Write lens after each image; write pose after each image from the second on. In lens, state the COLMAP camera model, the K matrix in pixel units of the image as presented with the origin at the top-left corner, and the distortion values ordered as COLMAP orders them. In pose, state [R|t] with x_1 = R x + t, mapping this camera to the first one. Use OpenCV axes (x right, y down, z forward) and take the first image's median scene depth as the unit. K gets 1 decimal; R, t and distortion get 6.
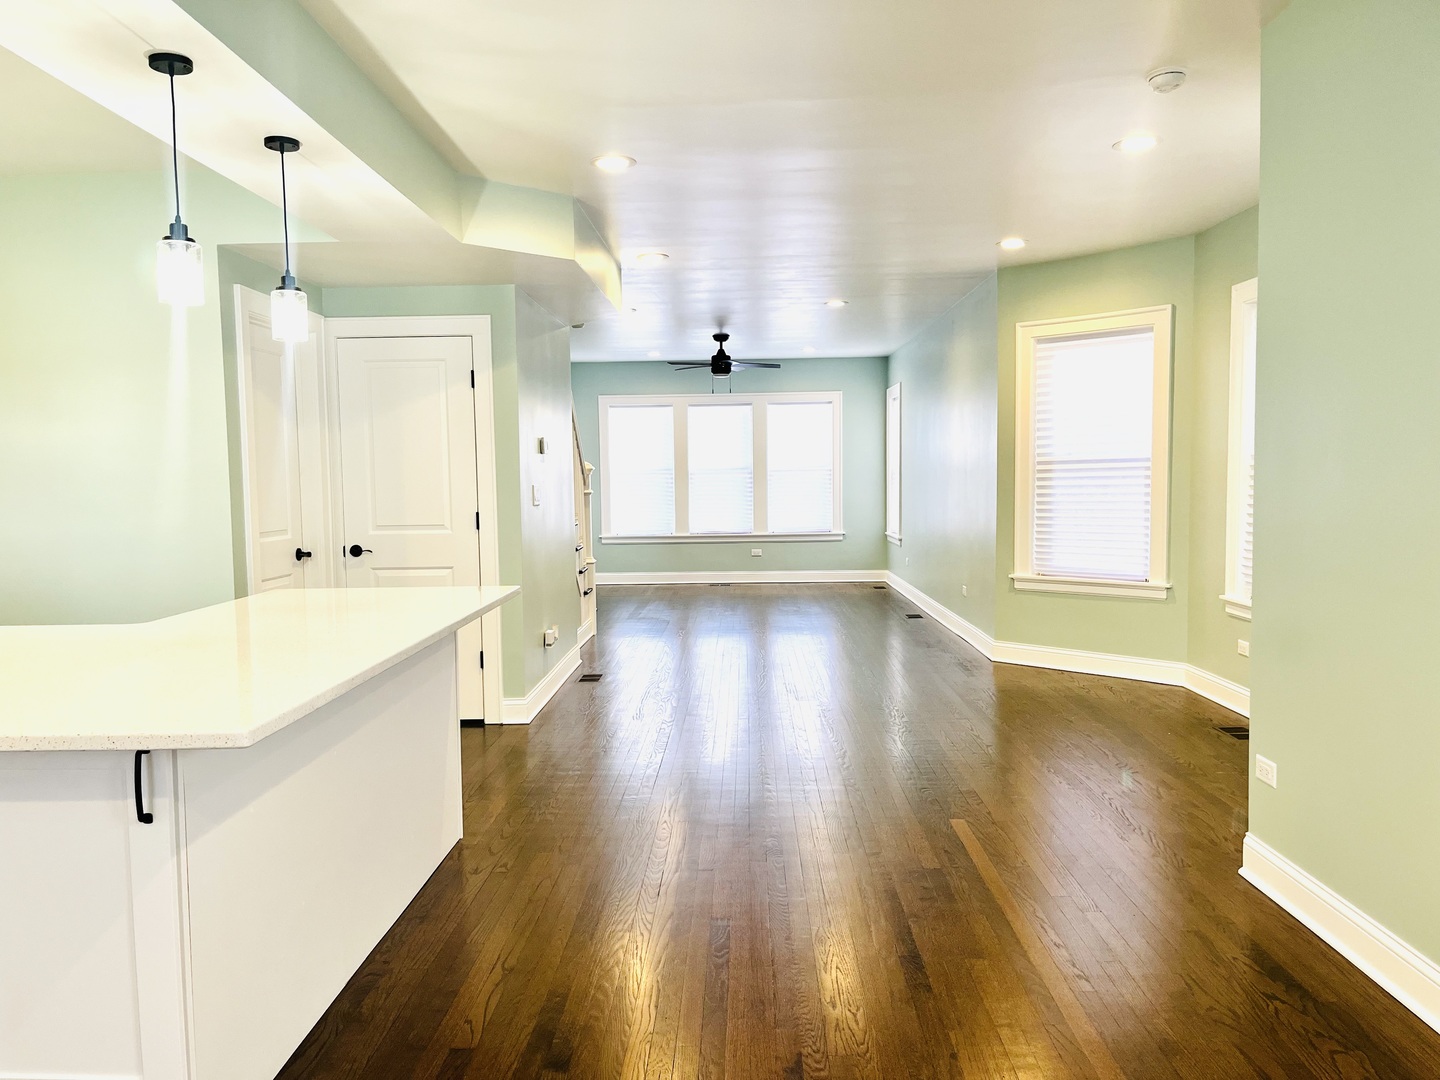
lens RADIAL K [[1074.4, 0, 706.2], [0, 1074.4, 537.4], [0, 0, 1]] dist [0.014321, -0.006903]
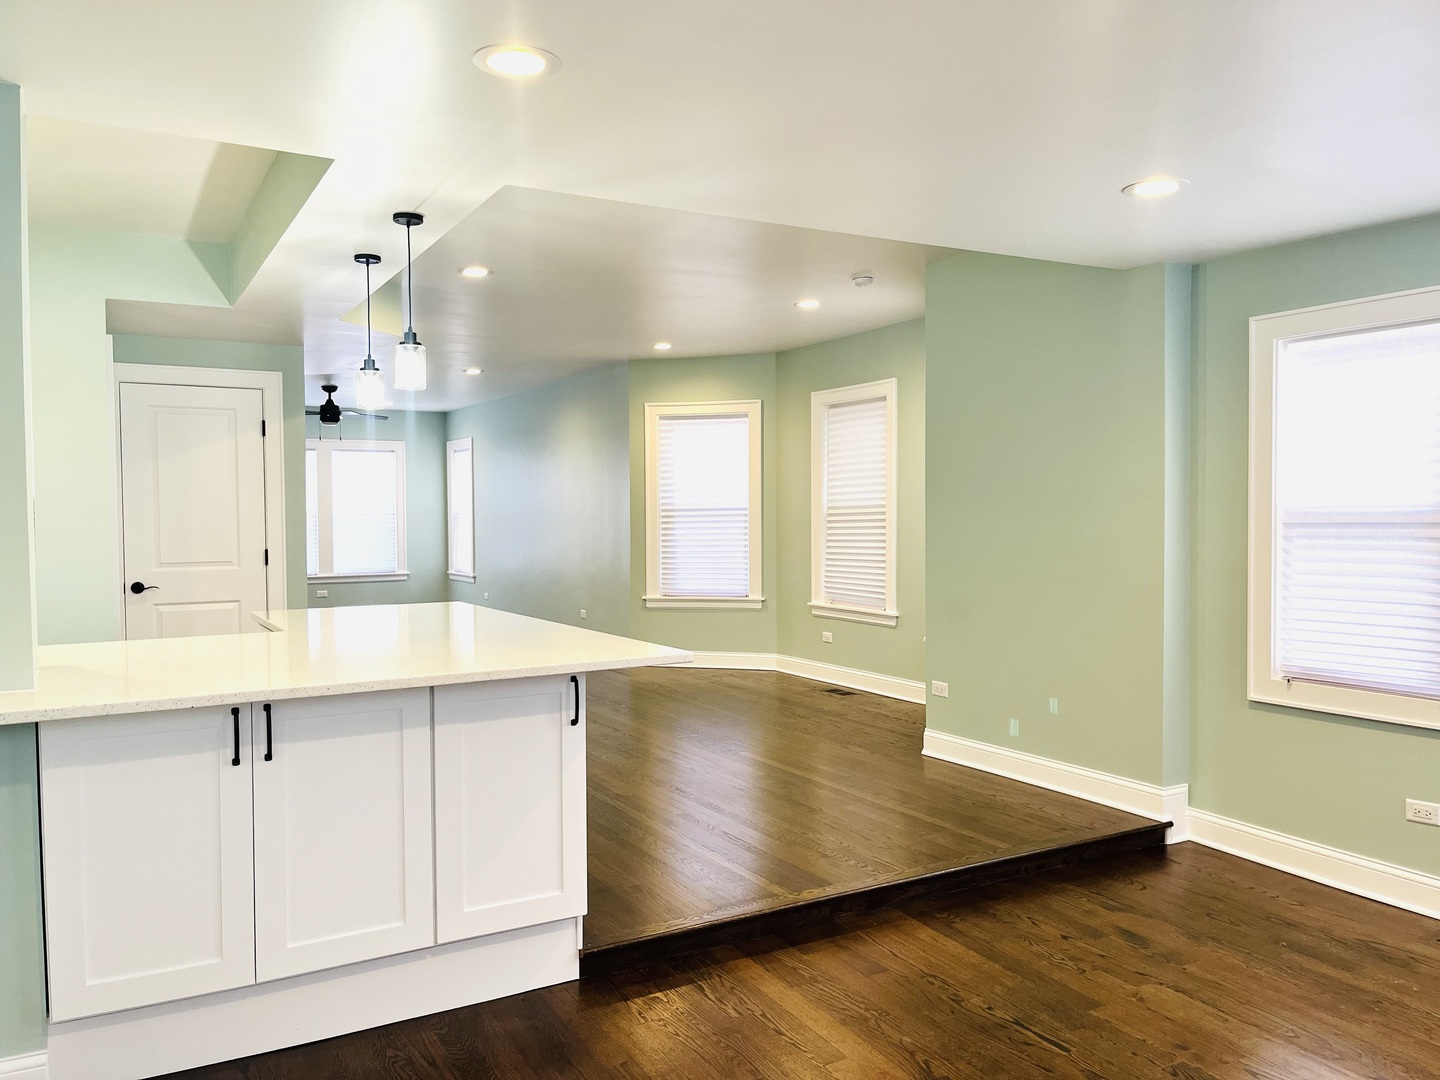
lens RADIAL K [[1076.1, 0, 720.0], [0, 1076.1, 540.0], [0, 0, 1]] dist [0.024320, -0.010288]
pose [[0.845626, -0.002961, 0.533768, -0.229754], [0.024817, 0.999121, -0.033775, 0.008847], [-0.533199, 0.041808, 0.844956, -0.098066]]
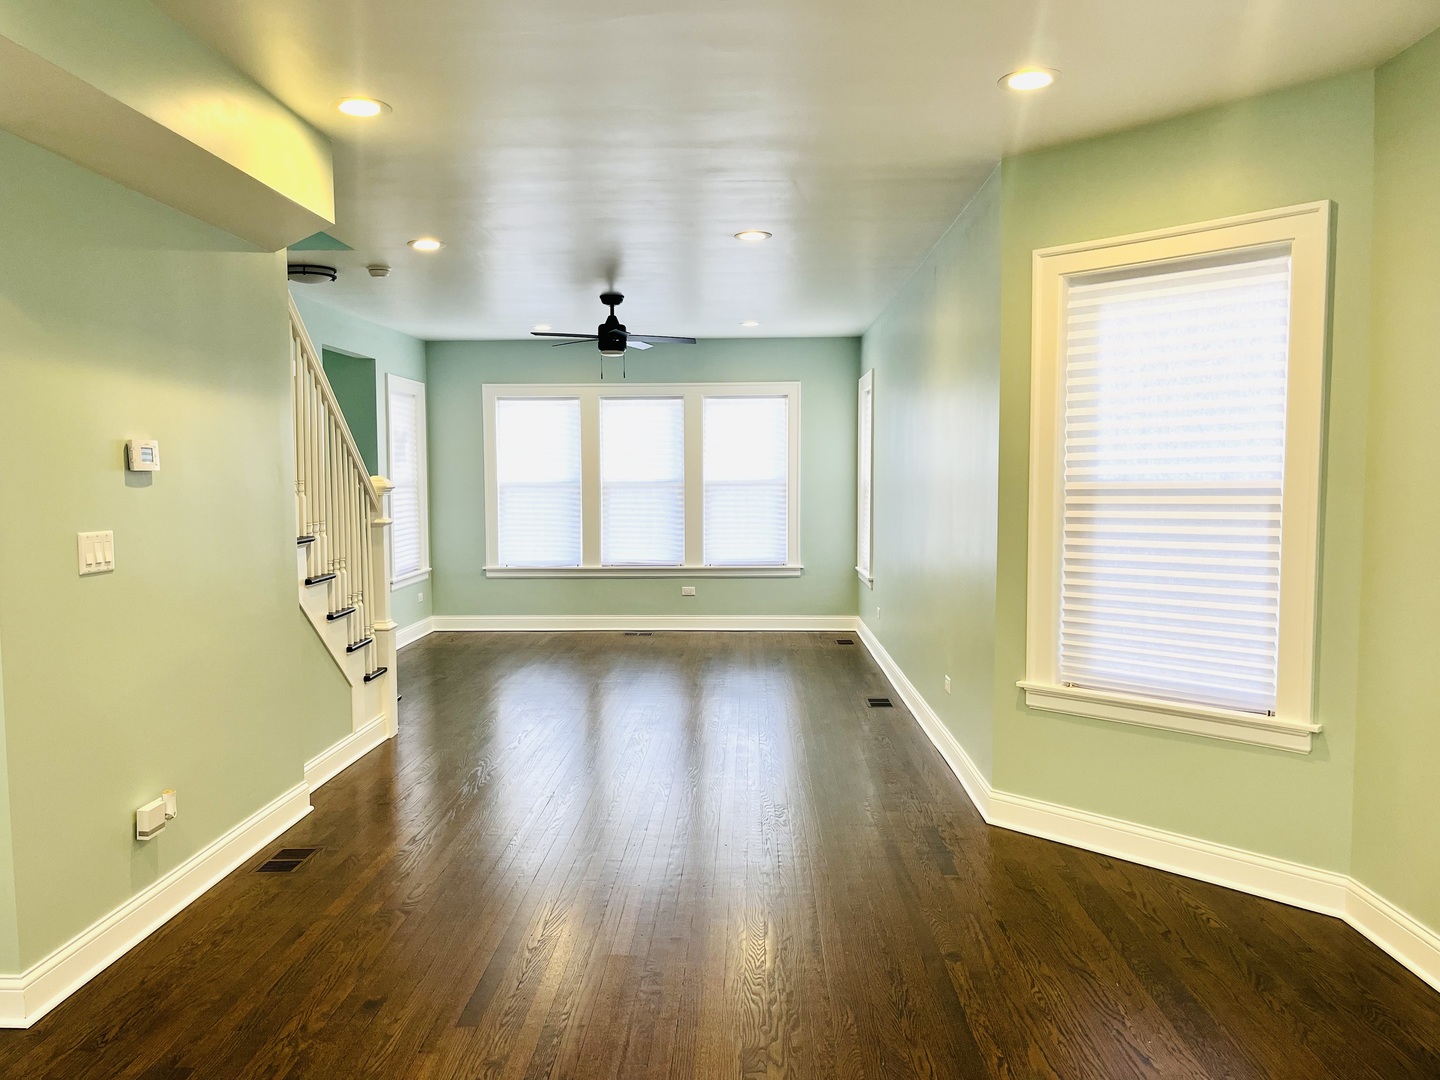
lens RADIAL K [[1076.1, 0, 720.0], [0, 1076.1, 540.0], [0, 0, 1]] dist [0.024320, -0.010288]
pose [[0.999937, 0.009676, 0.005731, 0.081812], [-0.009680, 0.999953, 0.000706, -0.029226], [-0.005724, -0.000761, 0.999983, 0.292337]]
